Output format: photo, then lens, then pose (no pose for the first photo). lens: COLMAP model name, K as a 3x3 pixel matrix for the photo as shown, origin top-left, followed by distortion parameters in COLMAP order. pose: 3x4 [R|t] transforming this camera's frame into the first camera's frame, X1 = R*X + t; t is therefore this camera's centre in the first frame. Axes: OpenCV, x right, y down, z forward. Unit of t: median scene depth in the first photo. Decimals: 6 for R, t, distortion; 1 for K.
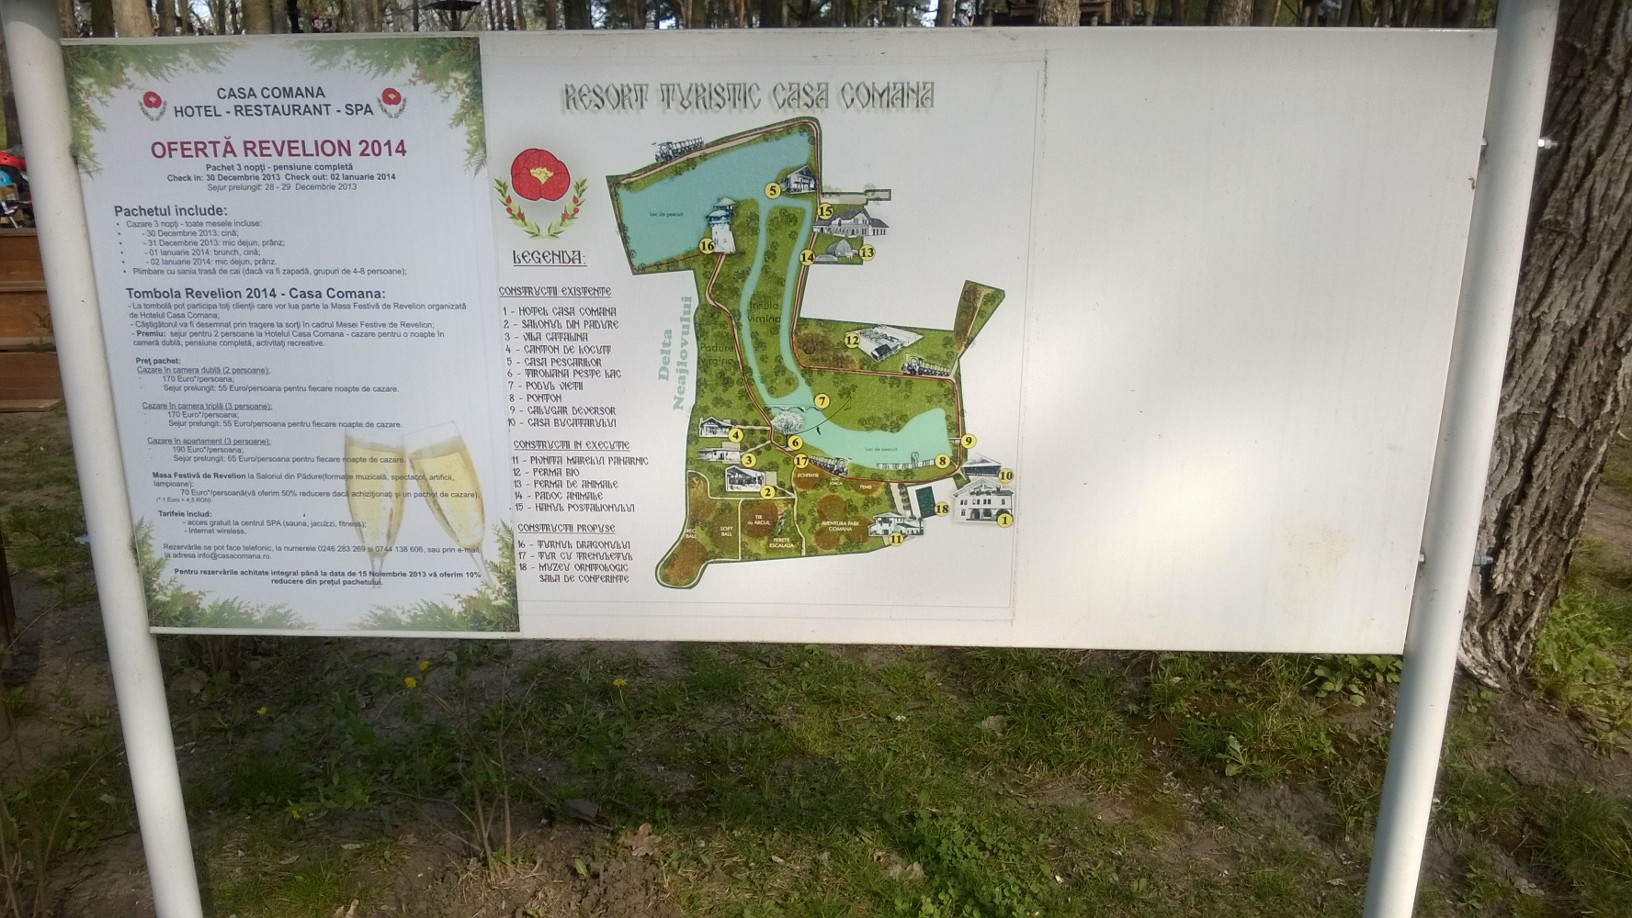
lens RADIAL K [[1251.8, 0, 812.0], [0, 1251.8, 473.0], [0, 0, 1]] dist [0.031468, -0.105091]
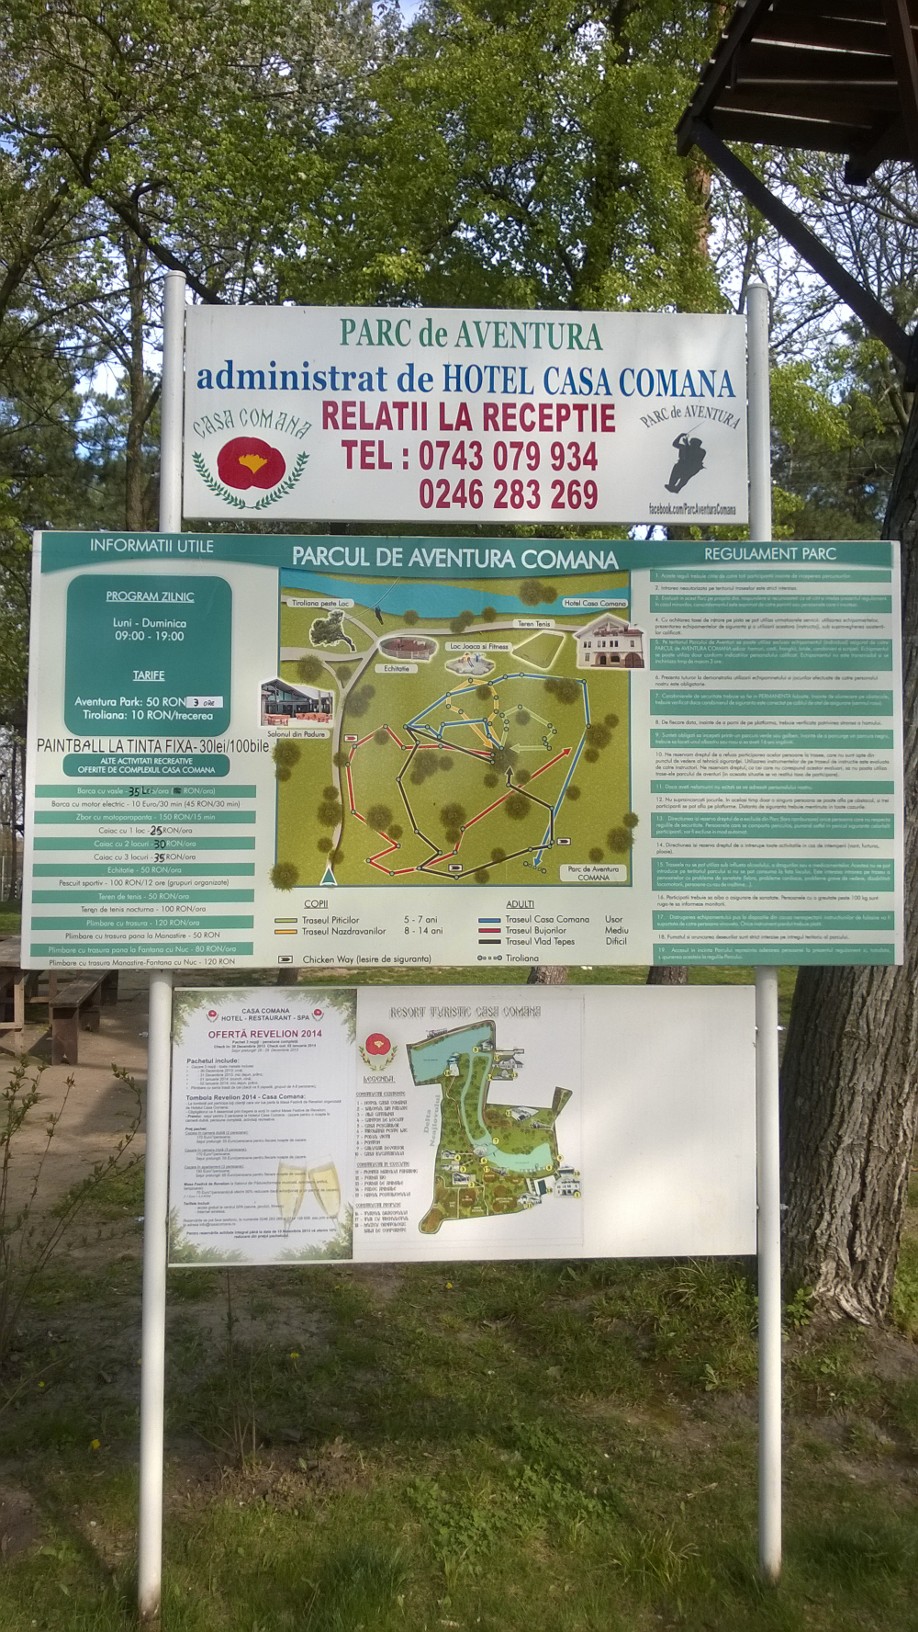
lens RADIAL K [[1251.8, 0, 457.7], [0, 1251.8, 760.2], [0, 0, 1]] dist [0.031468, -0.105091]
pose [[0.992699, 0.014128, 0.119784, -0.331993], [0.029413, 0.934779, -0.354010, 0.097210], [-0.116974, 0.354948, 0.927539, -1.308584]]
